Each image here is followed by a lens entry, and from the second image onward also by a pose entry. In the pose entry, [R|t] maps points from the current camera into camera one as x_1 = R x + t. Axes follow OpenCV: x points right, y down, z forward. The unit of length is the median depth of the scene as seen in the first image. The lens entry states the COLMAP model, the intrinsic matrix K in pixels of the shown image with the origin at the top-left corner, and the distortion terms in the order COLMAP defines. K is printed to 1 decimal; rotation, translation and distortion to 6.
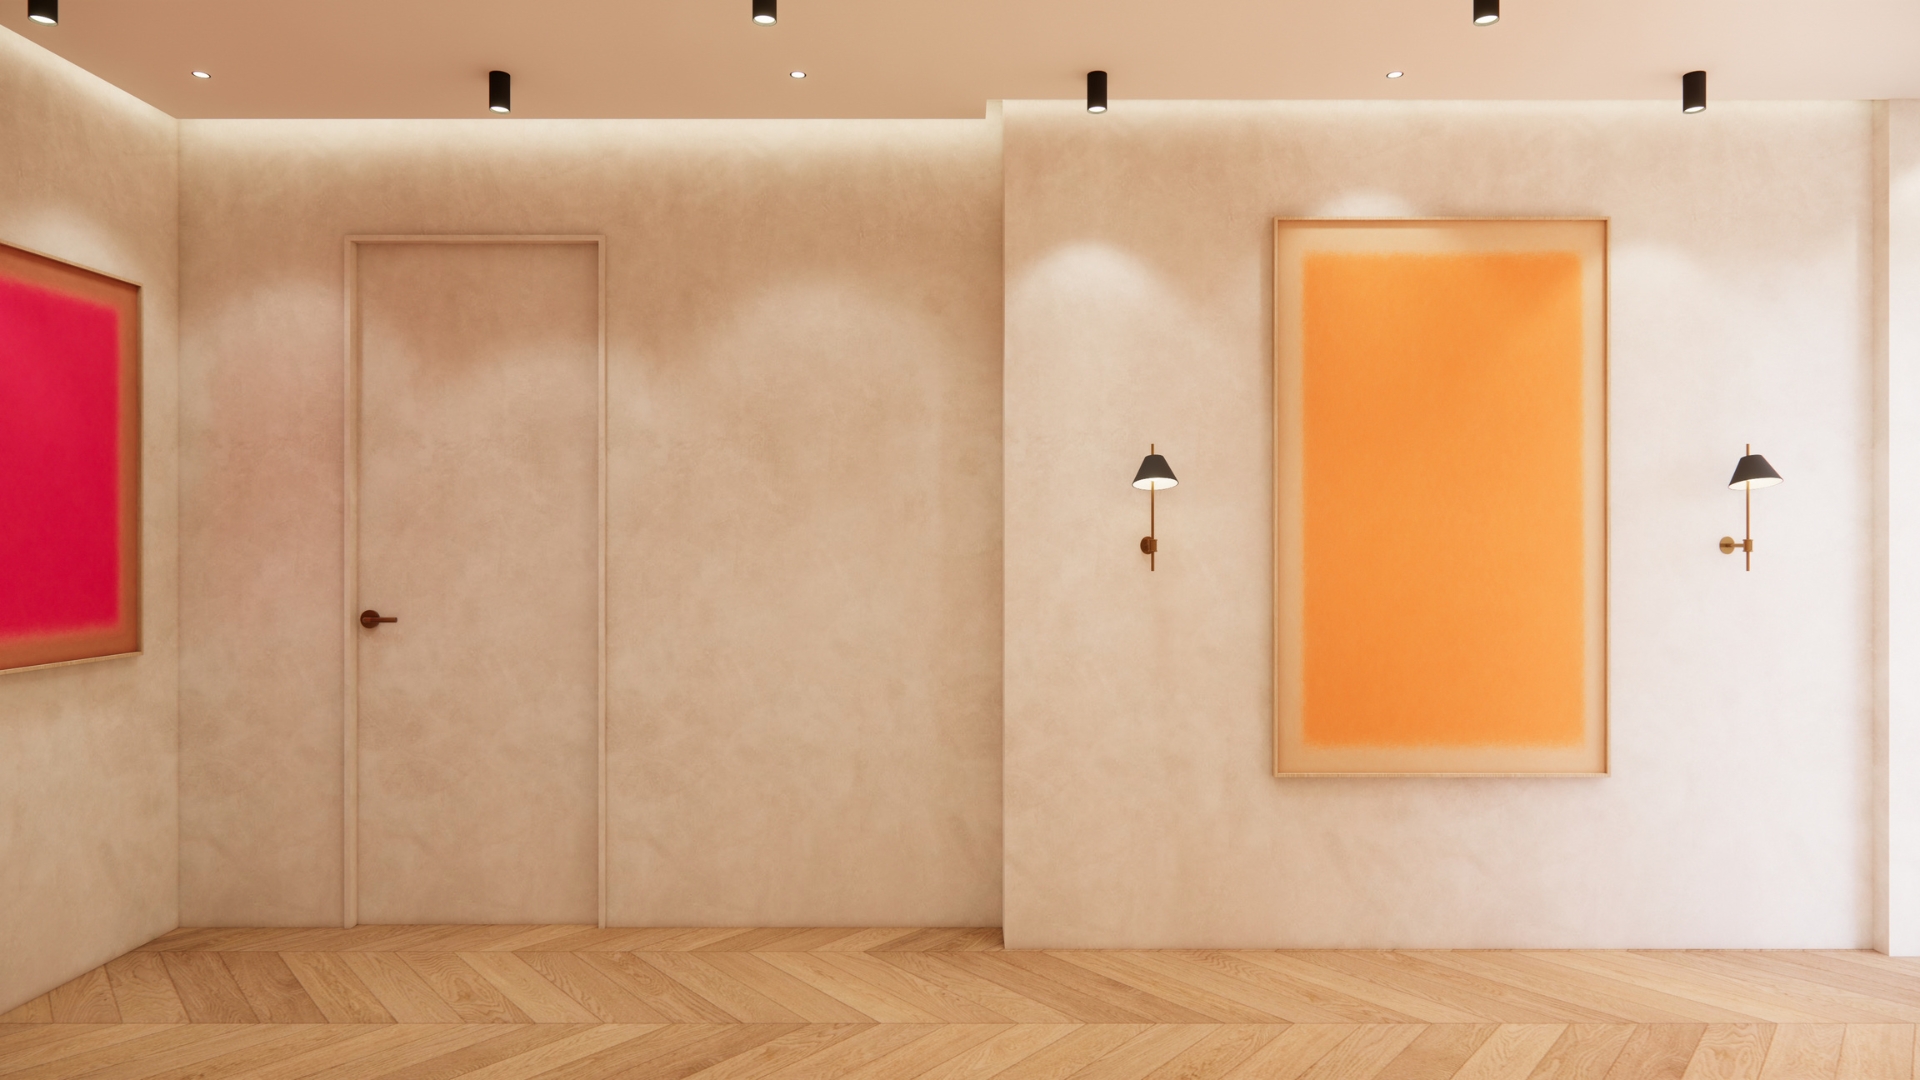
lens RADIAL K [[1162.4, 0, 966.0], [0, 1162.4, 541.1], [0, 0, 1]] dist [0.004311, -0.001918]
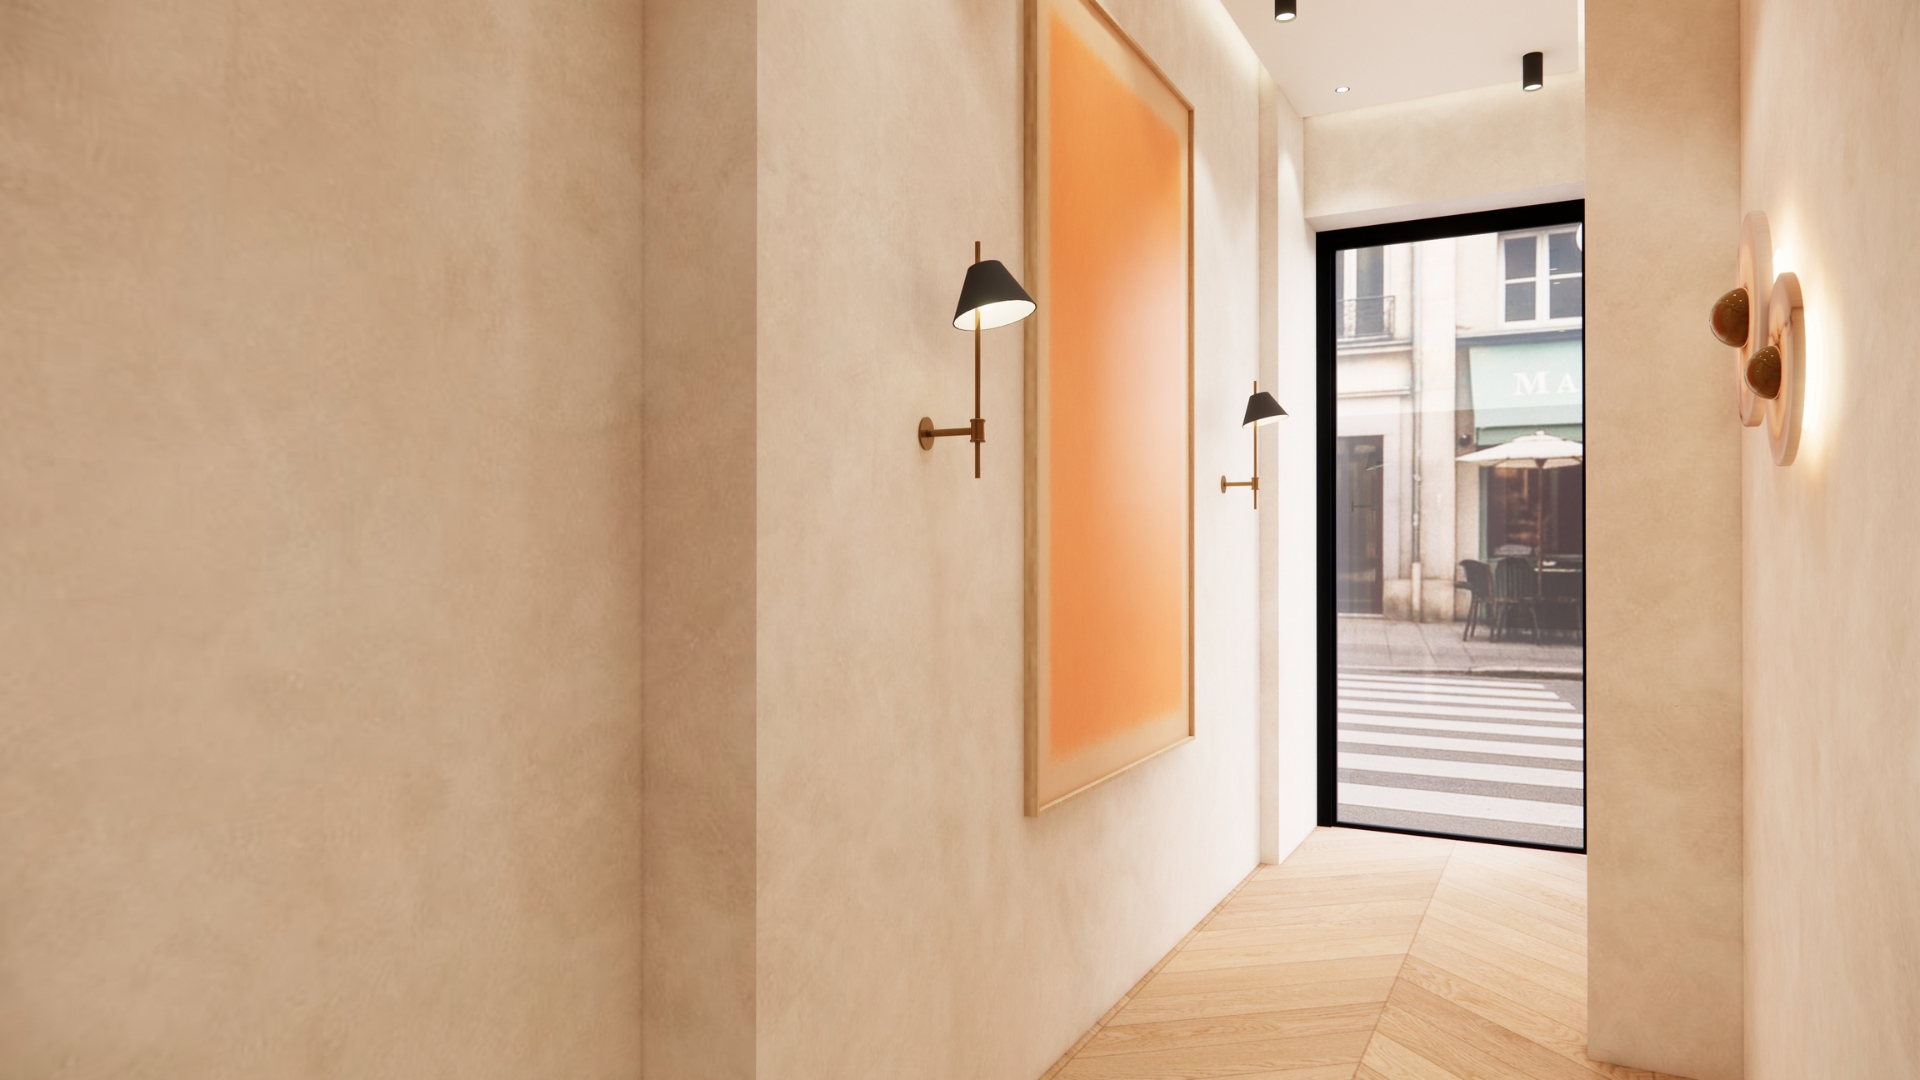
lens RADIAL K [[1162.4, 0, 969.7], [0, 1162.4, 542.2], [0, 0, 1]] dist [0.004311, -0.001918]
pose [[0.474117, 0.002924, 0.880457, -0.318403], [-0.001822, 0.999996, -0.002340, 0.056787], [-0.880460, -0.000495, 0.474121, 0.758751]]
